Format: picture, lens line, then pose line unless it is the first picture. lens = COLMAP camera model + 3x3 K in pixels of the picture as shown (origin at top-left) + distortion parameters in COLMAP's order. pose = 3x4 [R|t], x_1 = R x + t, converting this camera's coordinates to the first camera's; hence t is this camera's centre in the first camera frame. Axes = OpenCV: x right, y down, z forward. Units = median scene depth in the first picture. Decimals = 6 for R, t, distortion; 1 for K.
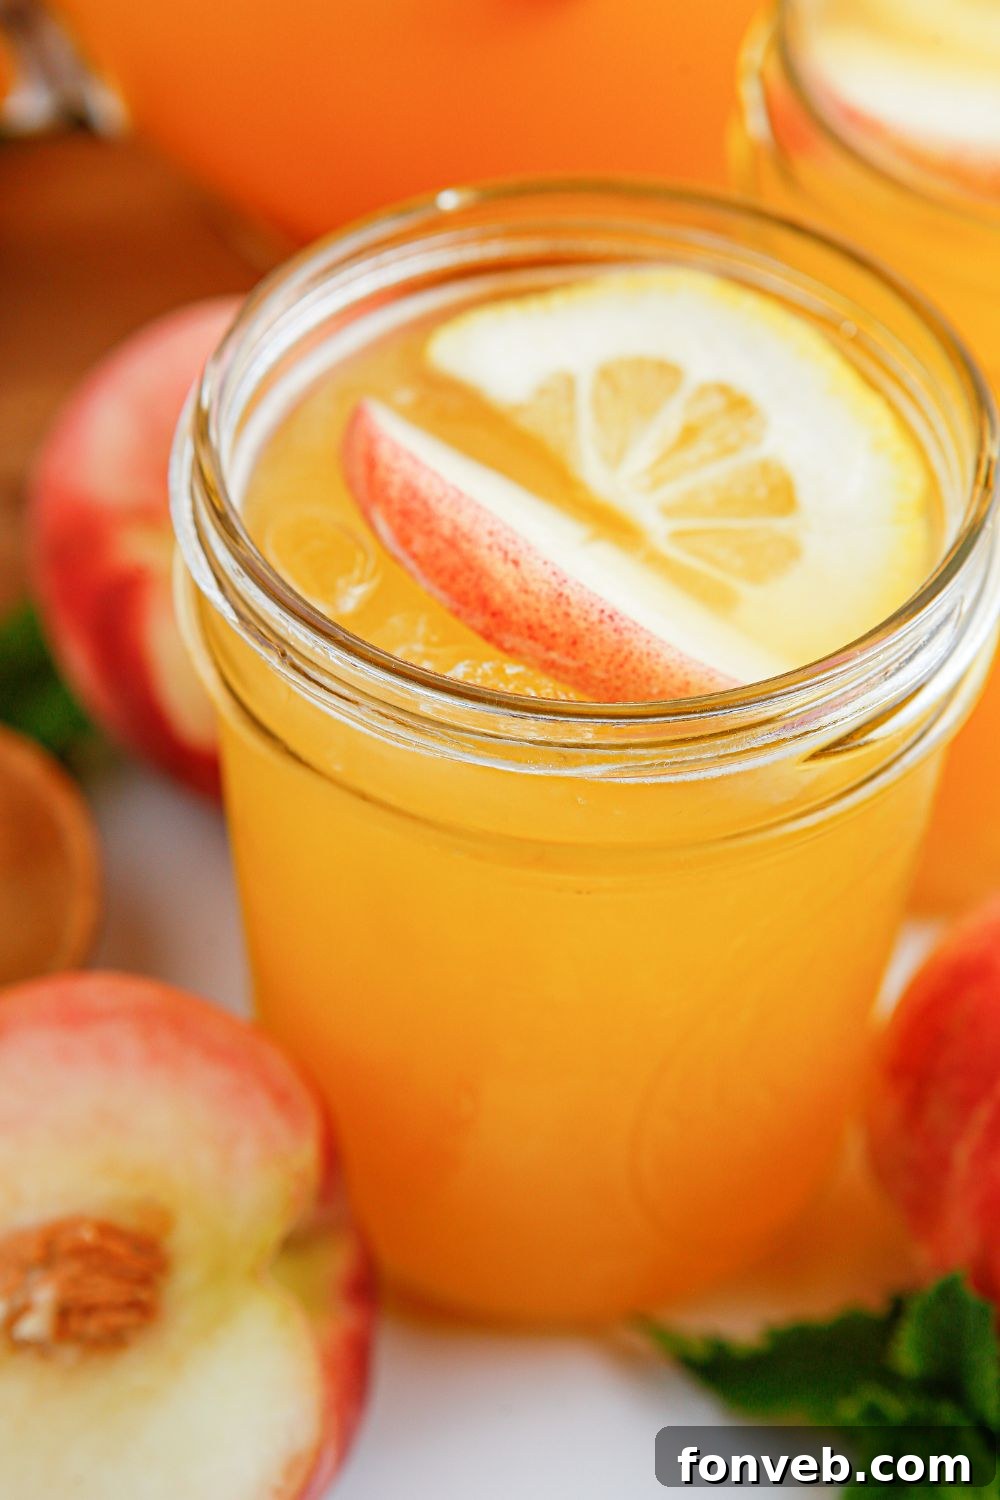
lens RADIAL K [[2392.1, 0, 512.7], [0, 2392.1, 774.6], [0, 0, 1]] dist [0.403834, 0.137218]
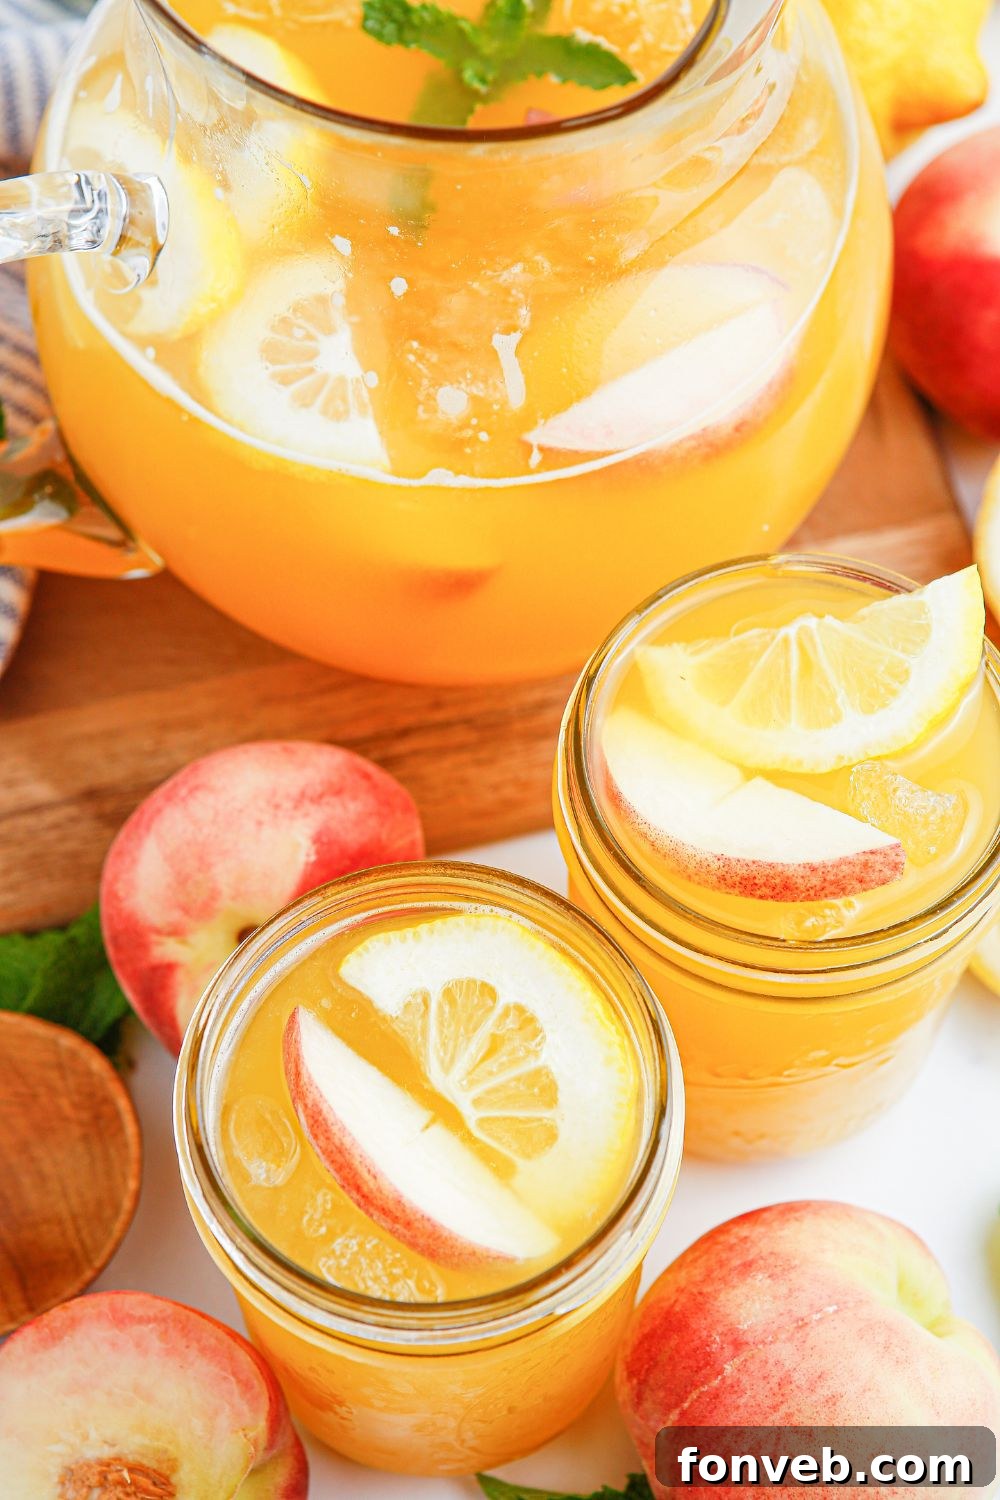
lens RADIAL K [[2392.1, 0, 512.7], [0, 2392.1, 774.6], [0, 0, 1]] dist [0.403834, 0.137218]
pose [[0.998607, 0.035422, -0.039102, 0.144086], [-0.024680, 0.968647, 0.247213, -0.732272], [0.046633, -0.245903, 0.968172, -0.530107]]
